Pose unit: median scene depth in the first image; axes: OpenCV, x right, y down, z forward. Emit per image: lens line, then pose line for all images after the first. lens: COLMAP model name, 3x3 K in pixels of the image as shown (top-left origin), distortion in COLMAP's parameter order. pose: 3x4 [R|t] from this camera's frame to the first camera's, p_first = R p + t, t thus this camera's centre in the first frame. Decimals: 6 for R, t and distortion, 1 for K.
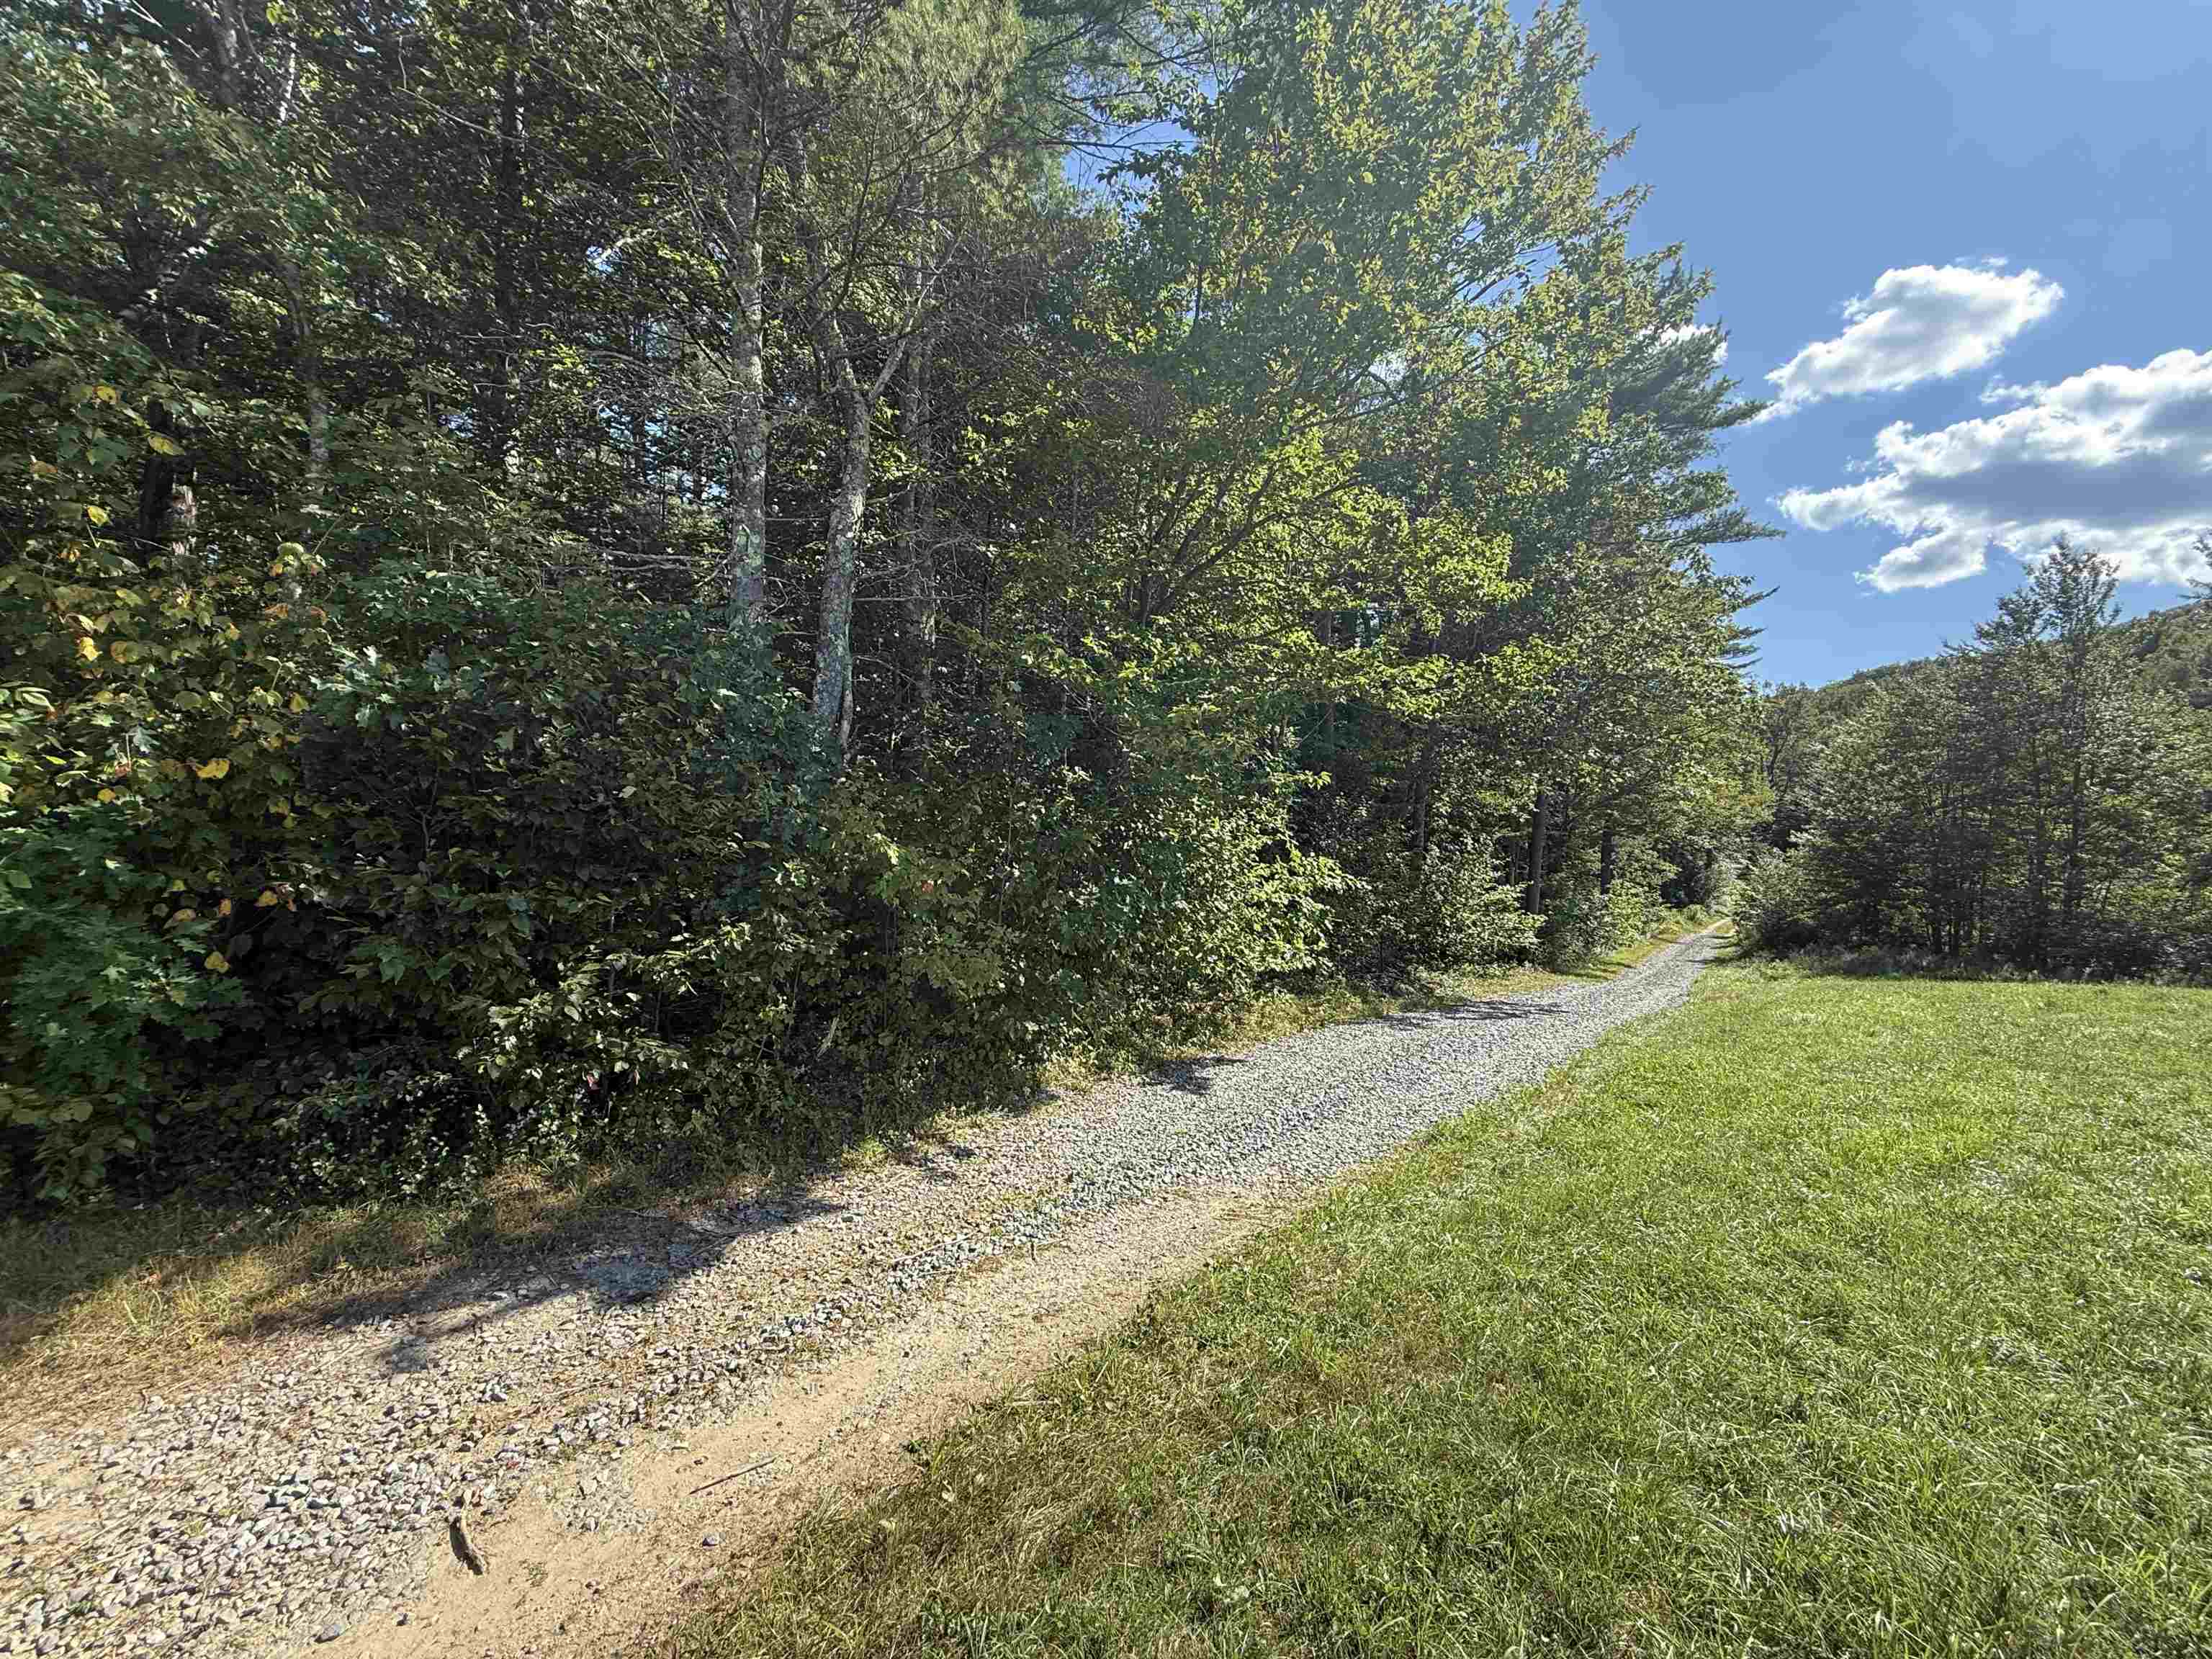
lens RADIAL K [[880.6, 0, 1106.0], [0, 880.6, 829.5], [0, 0, 1]] dist [0.001071, 0.000202]
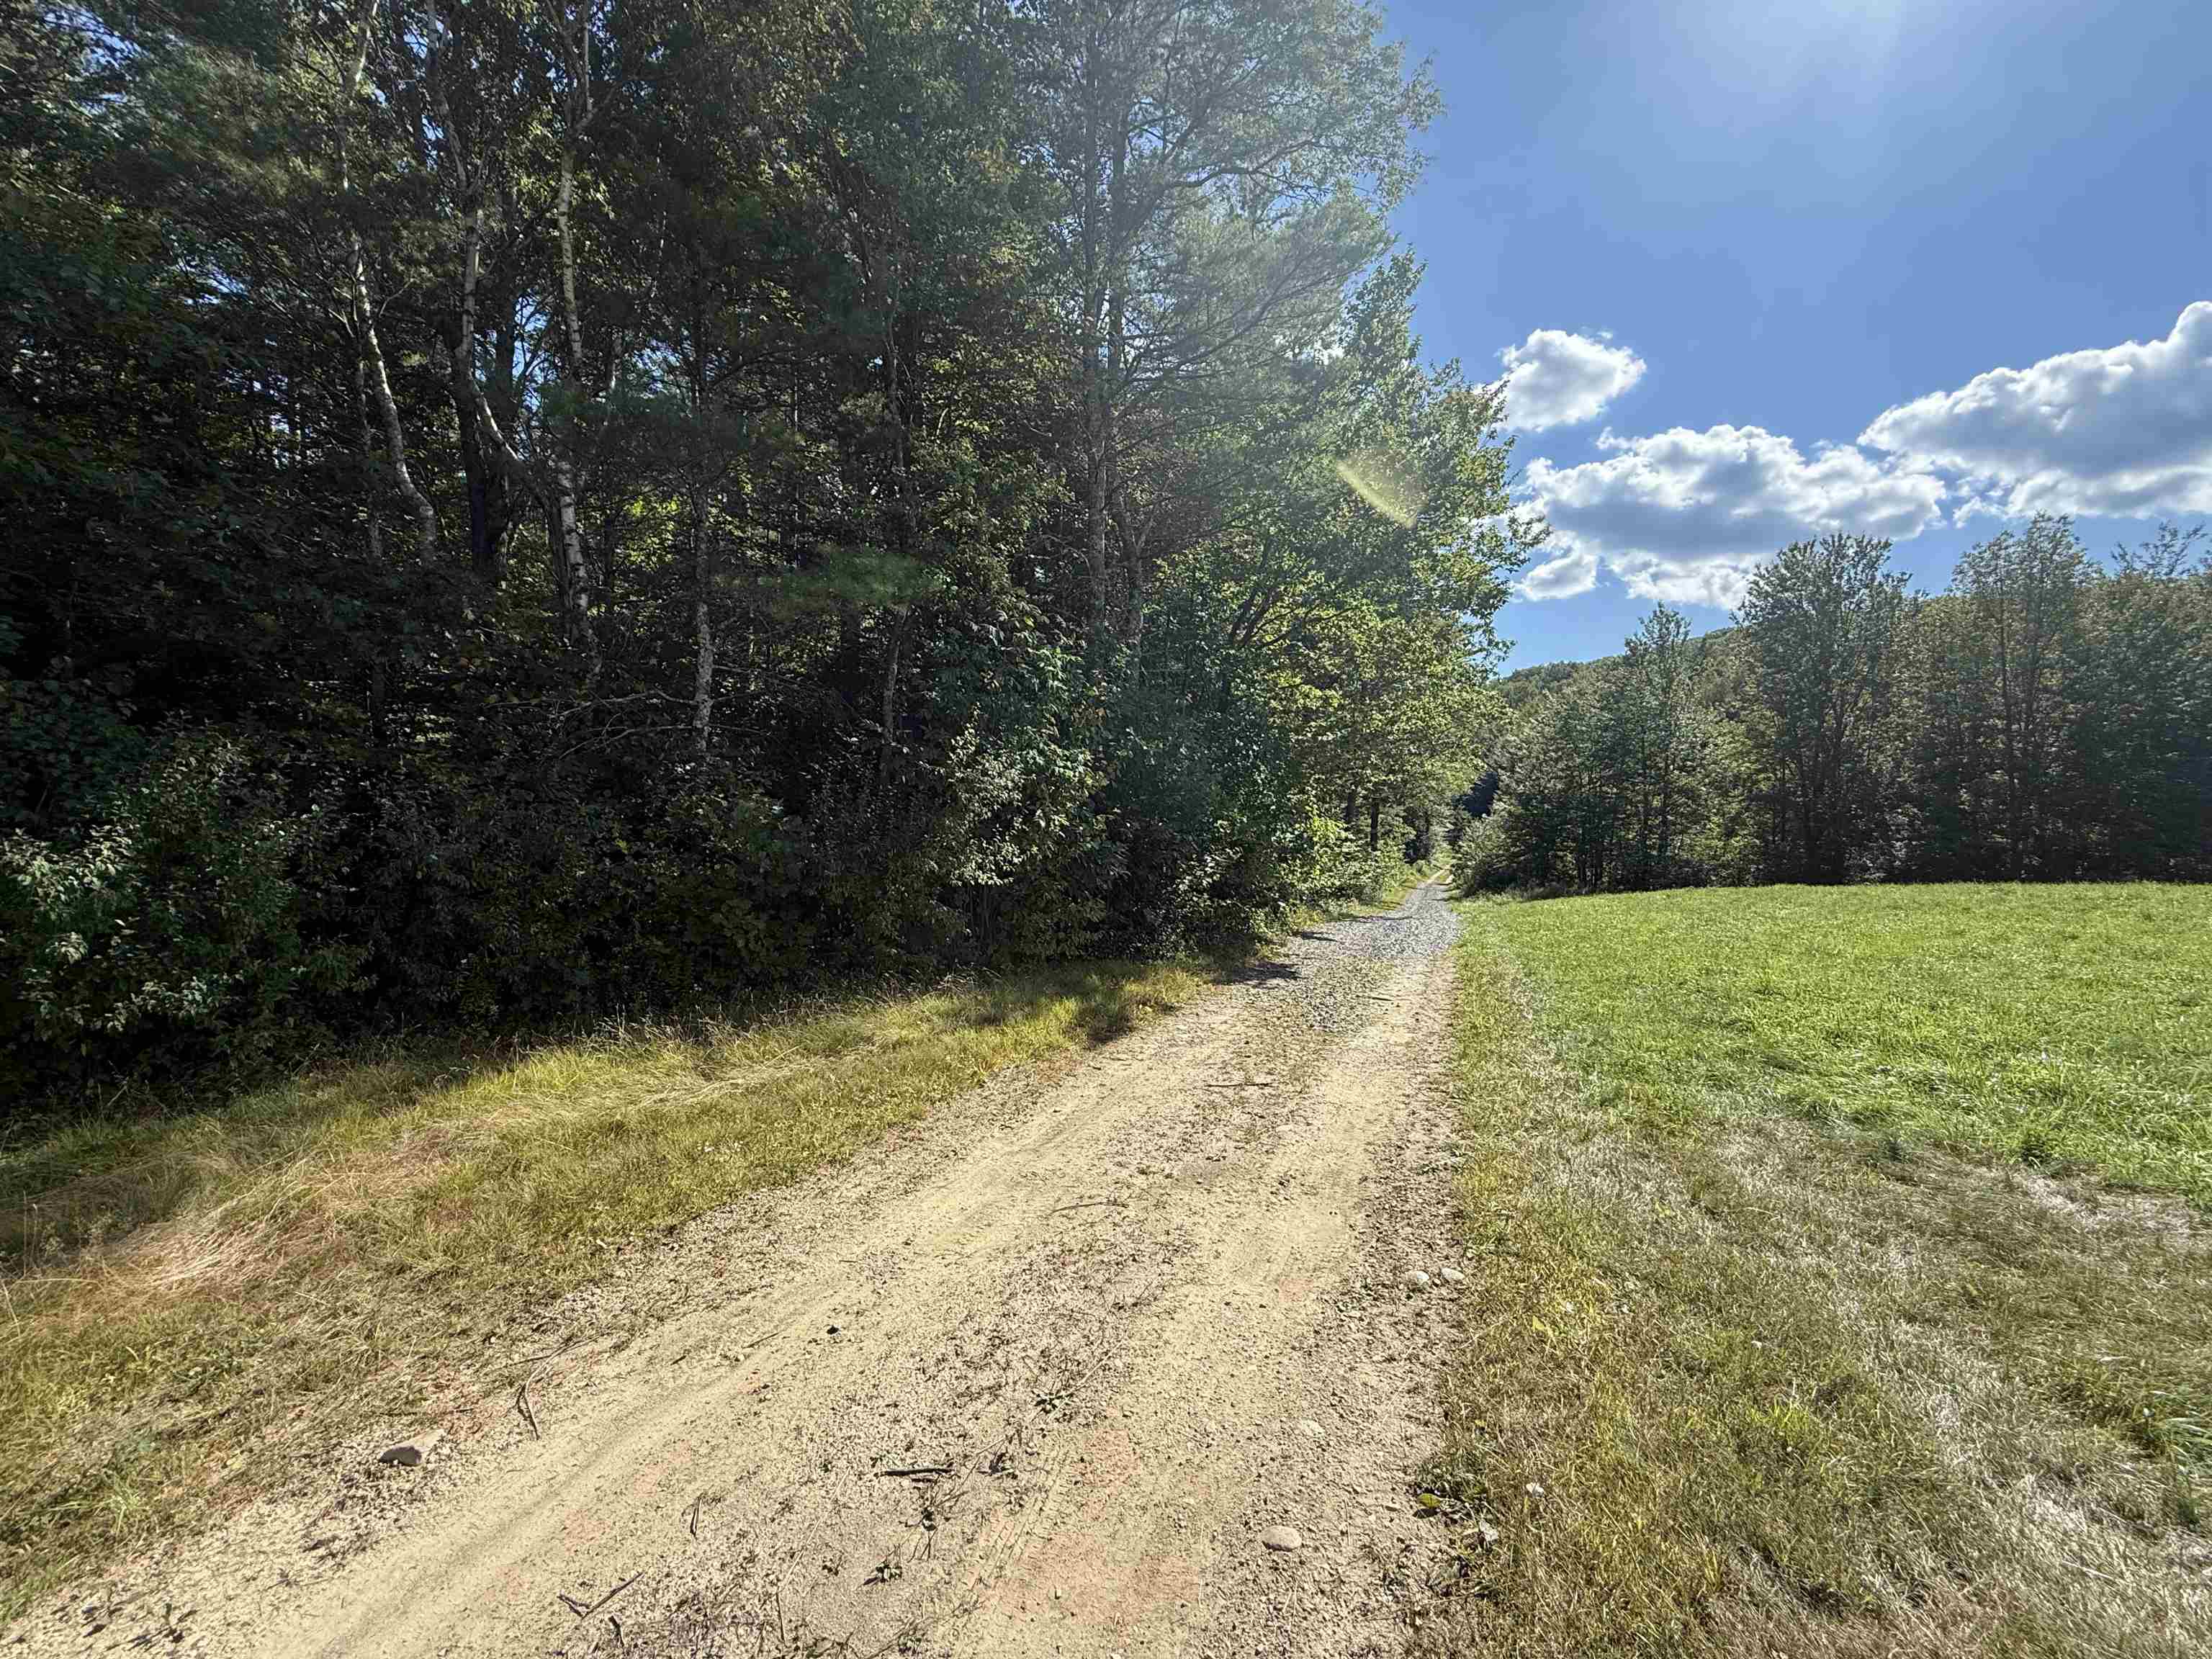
lens RADIAL K [[880.6, 0, 1106.0], [0, 880.6, 829.5], [0, 0, 1]] dist [0.001071, 0.000202]
pose [[0.961868, -0.013712, 0.273171, -0.163062], [0.005070, 0.999465, 0.032316, -0.002348], [-0.273468, -0.029699, 0.961422, -0.129832]]
